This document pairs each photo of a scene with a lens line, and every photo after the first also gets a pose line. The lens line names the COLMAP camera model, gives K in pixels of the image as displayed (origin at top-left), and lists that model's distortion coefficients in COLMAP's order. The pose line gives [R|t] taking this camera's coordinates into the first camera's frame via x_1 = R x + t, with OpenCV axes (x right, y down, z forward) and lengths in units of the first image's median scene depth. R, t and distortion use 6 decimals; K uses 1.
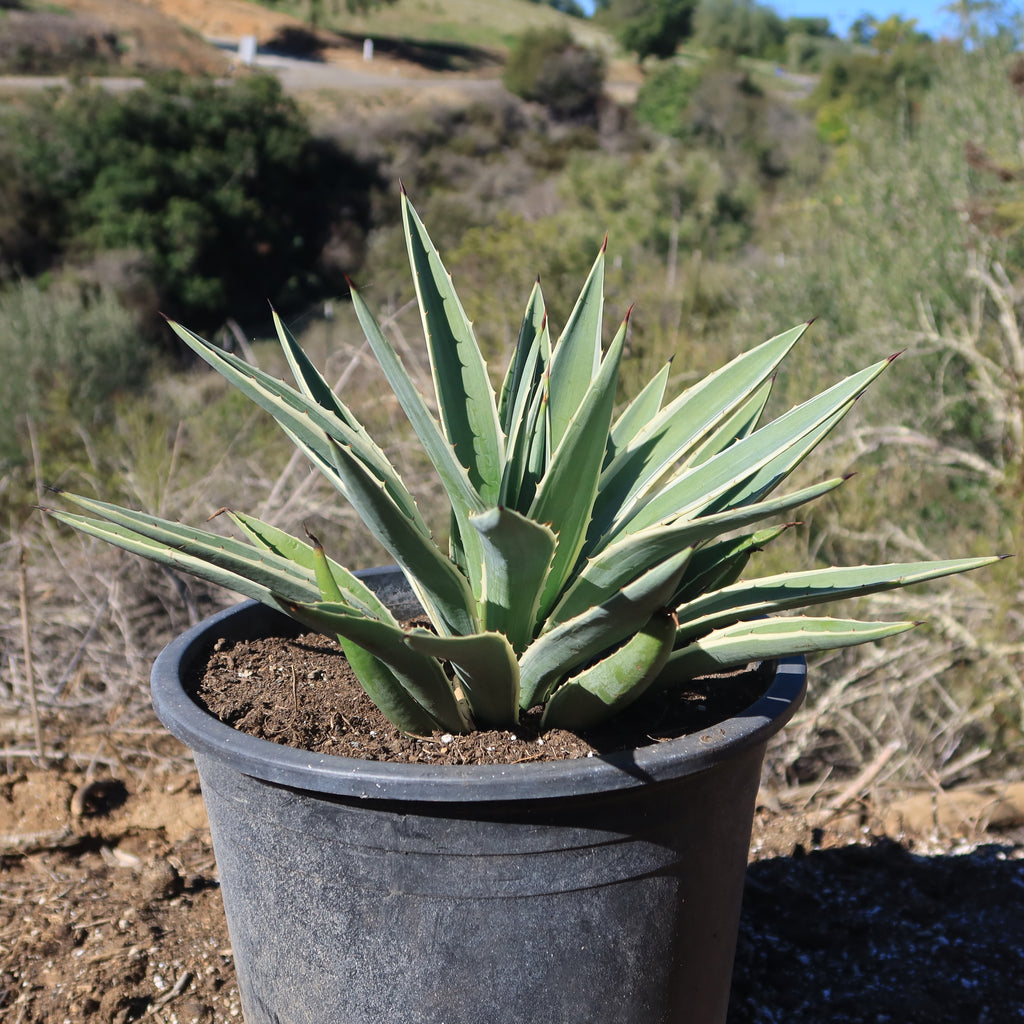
lens RADIAL K [[1371.9, 0, 509.7], [0, 1371.9, 516.1], [0, 0, 1]] dist [0.002601, 0.000000]
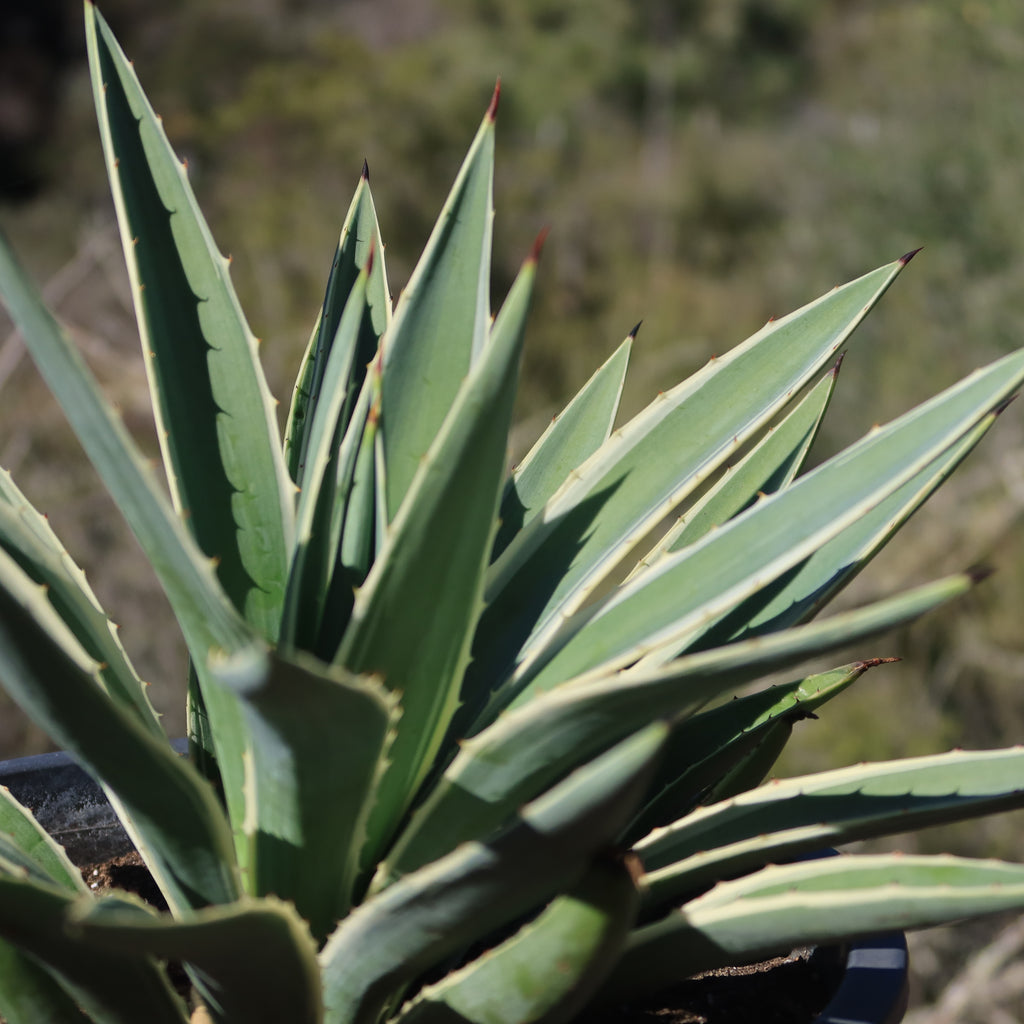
lens RADIAL K [[2696.7, 0, 510.8], [0, 2696.7, 509.6], [0, 0, 1]] dist [-0.018003, 0.000000]
pose [[0.998107, -0.005183, 0.061280, 0.013941], [0.007797, 0.999066, -0.042498, -0.009386], [-0.061003, 0.042895, 0.997215, 0.030147]]
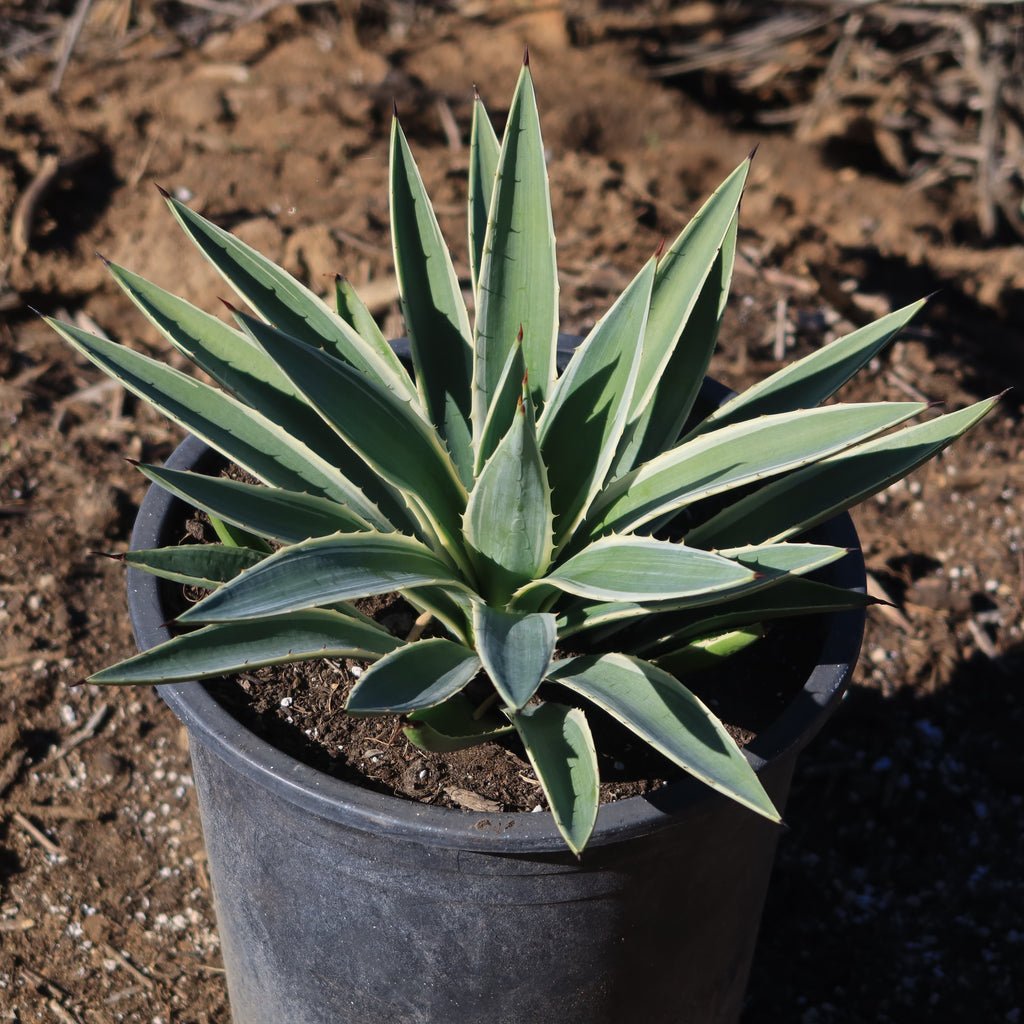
lens RADIAL K [[4338.6, 0, 508.9], [0, 4338.6, 504.9], [0, 0, 1]] dist [-0.054168, 0.000000]
pose [[0.964486, 0.169029, -0.202969, 0.599602], [-0.050868, 0.872908, 0.485226, -1.262761], [0.259191, -0.457669, 0.850505, -1.233034]]
